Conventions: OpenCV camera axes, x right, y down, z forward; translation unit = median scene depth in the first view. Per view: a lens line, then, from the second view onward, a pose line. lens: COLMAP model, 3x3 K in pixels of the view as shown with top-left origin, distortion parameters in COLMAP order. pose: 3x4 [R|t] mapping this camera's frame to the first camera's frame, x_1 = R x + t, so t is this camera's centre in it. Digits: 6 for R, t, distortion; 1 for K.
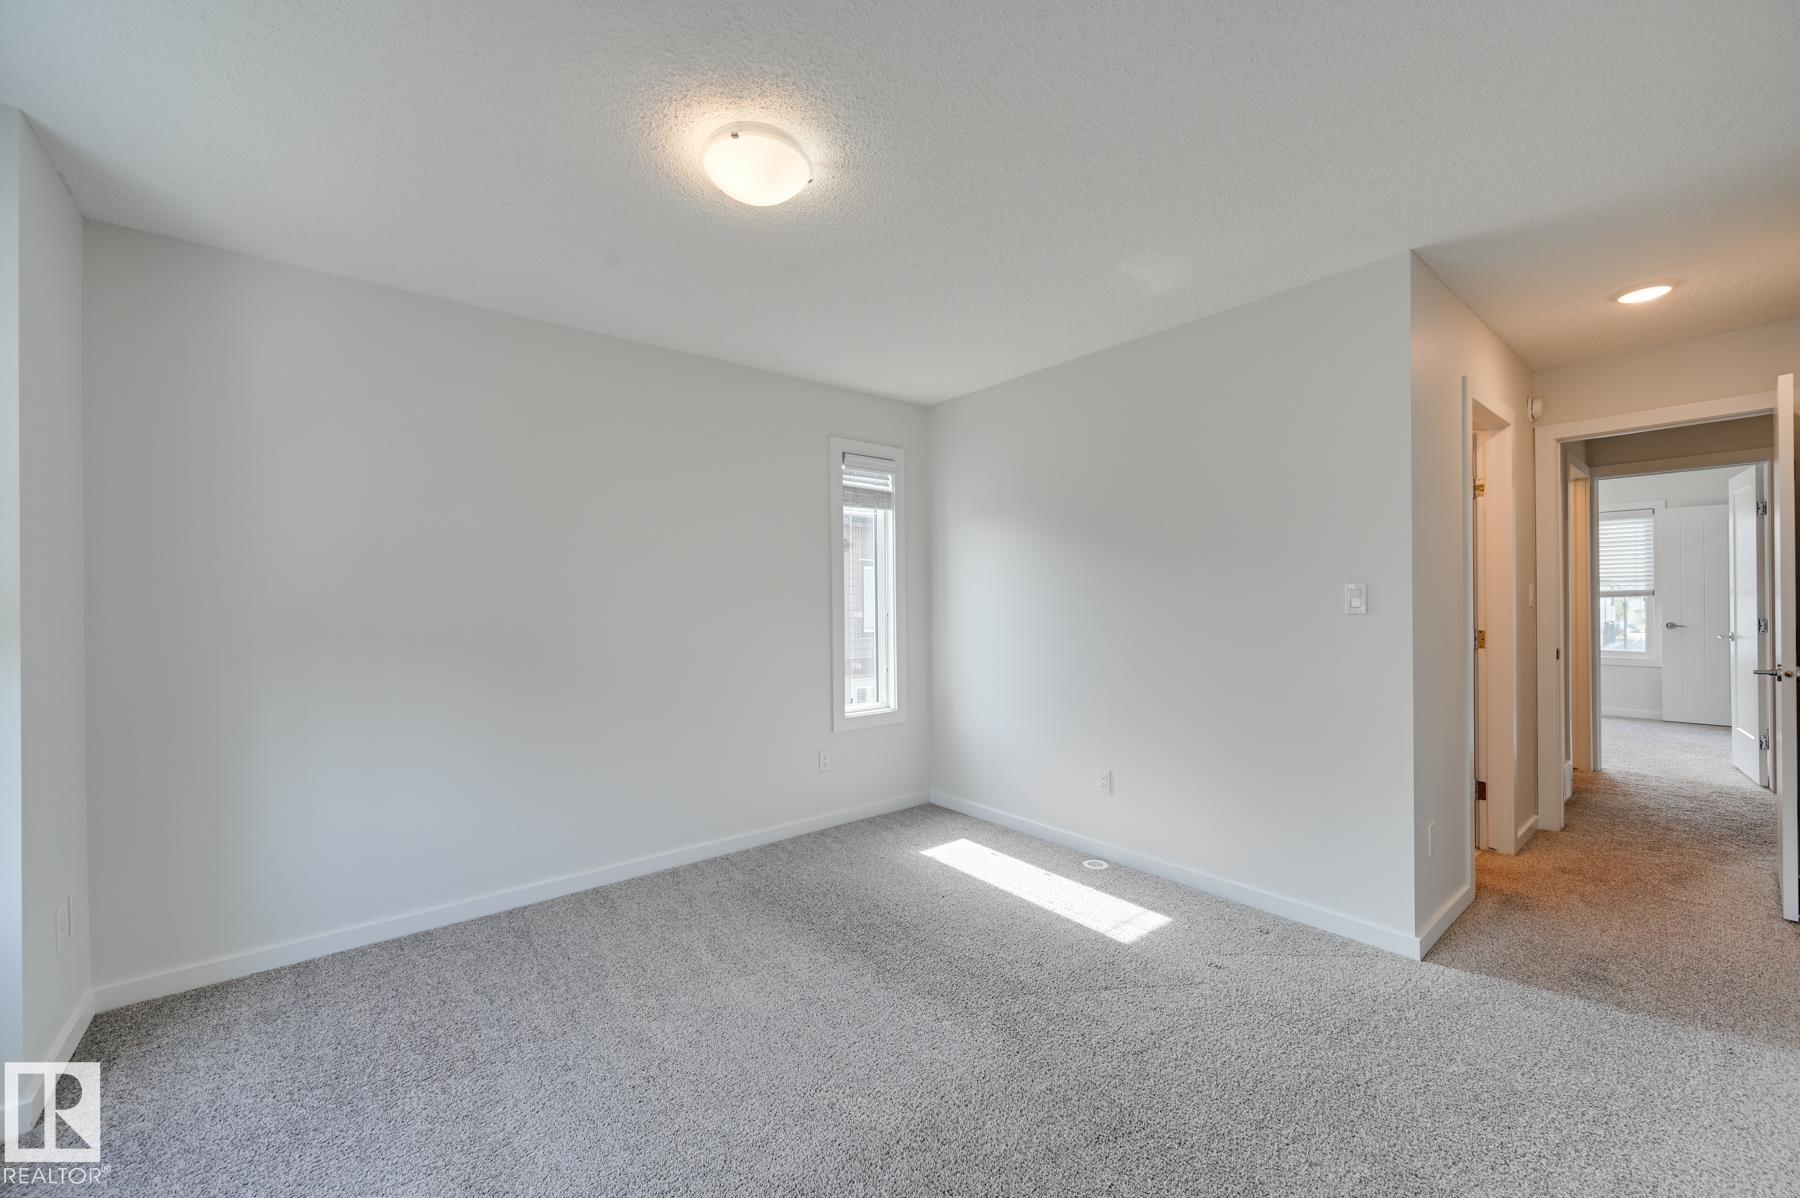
lens RADIAL K [[707.3, 0, 902.0], [0, 707.3, 600.2], [0, 0, 1]] dist [0.000177, 0.000228]
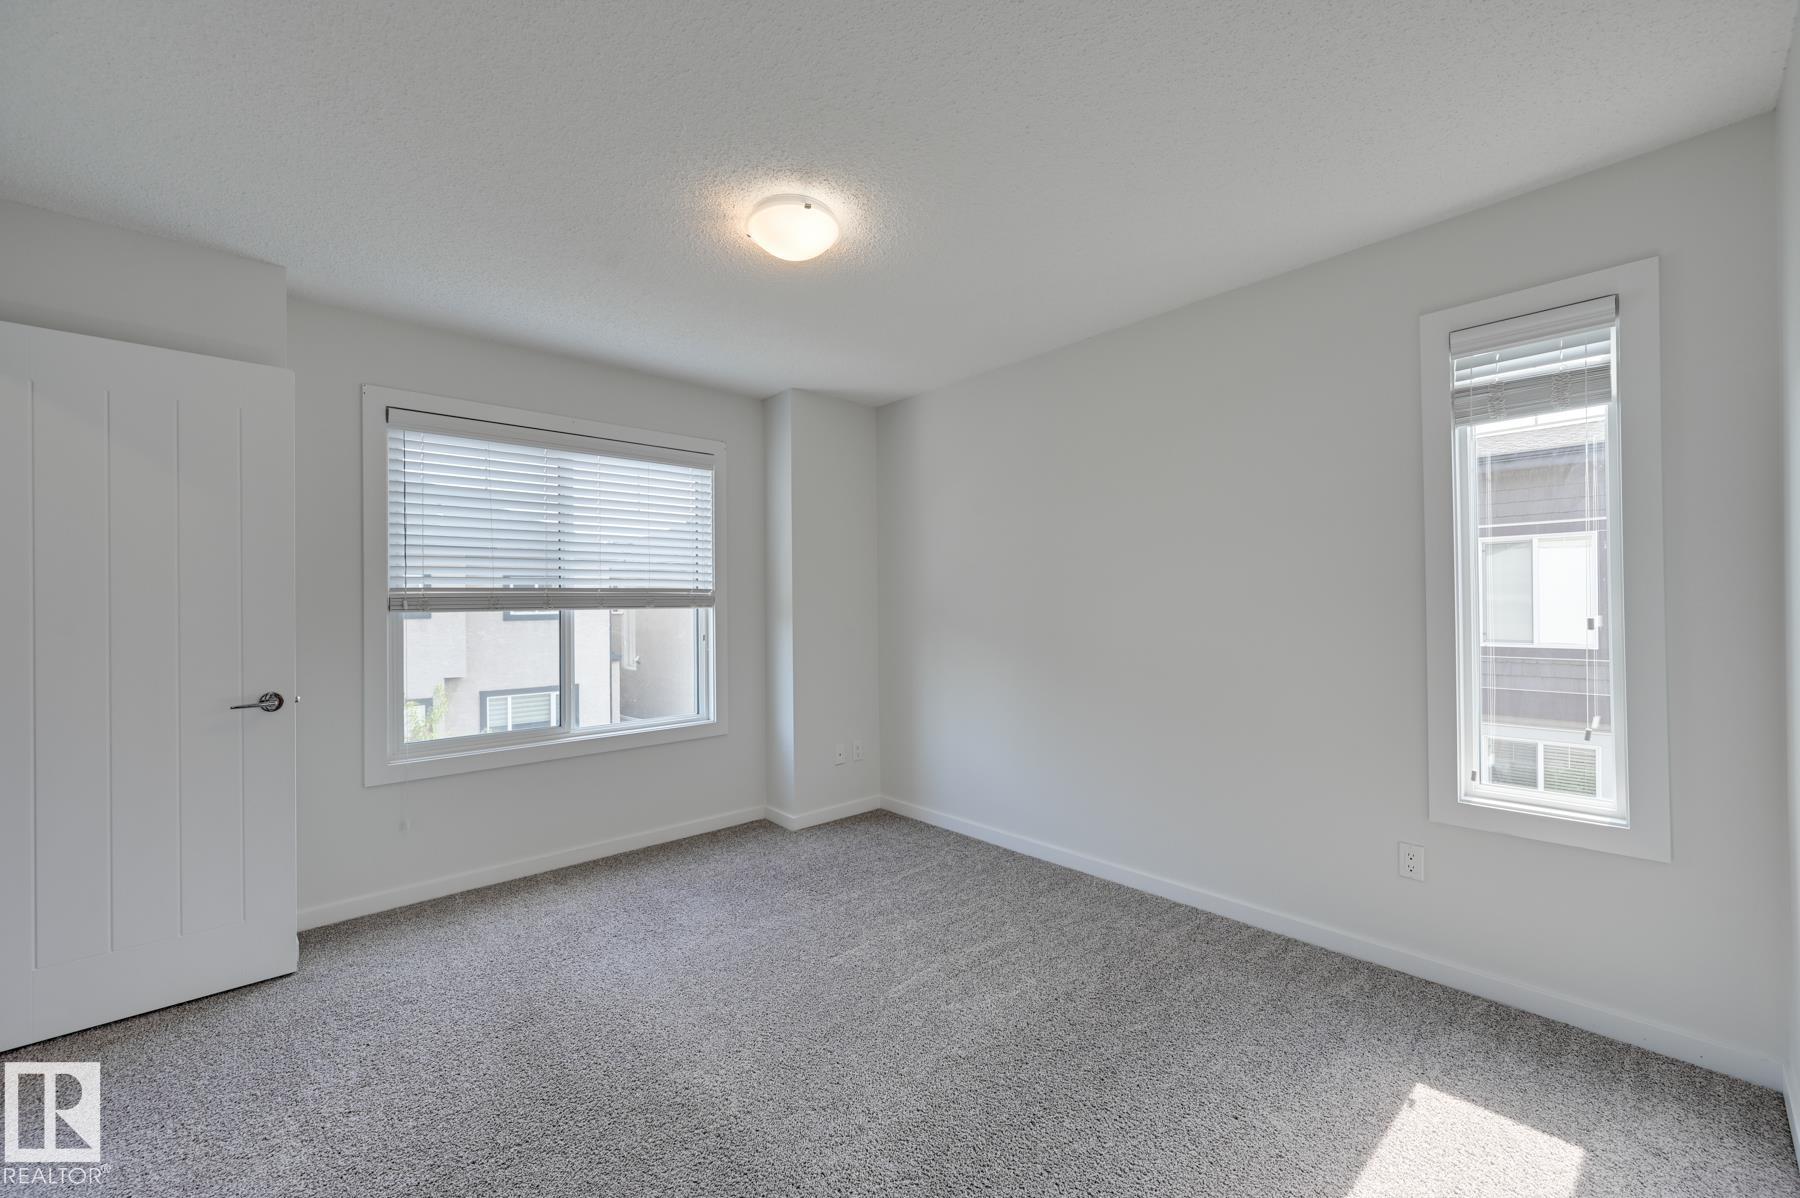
lens RADIAL K [[707.3, 0, 902.0], [0, 707.3, 600.2], [0, 0, 1]] dist [0.000177, 0.000228]
pose [[0.050396, 0.001955, -0.998727, 0.537919], [0.009481, 0.999952, 0.002436, -0.000083], [0.998684, -0.009592, 0.050375, 0.621673]]
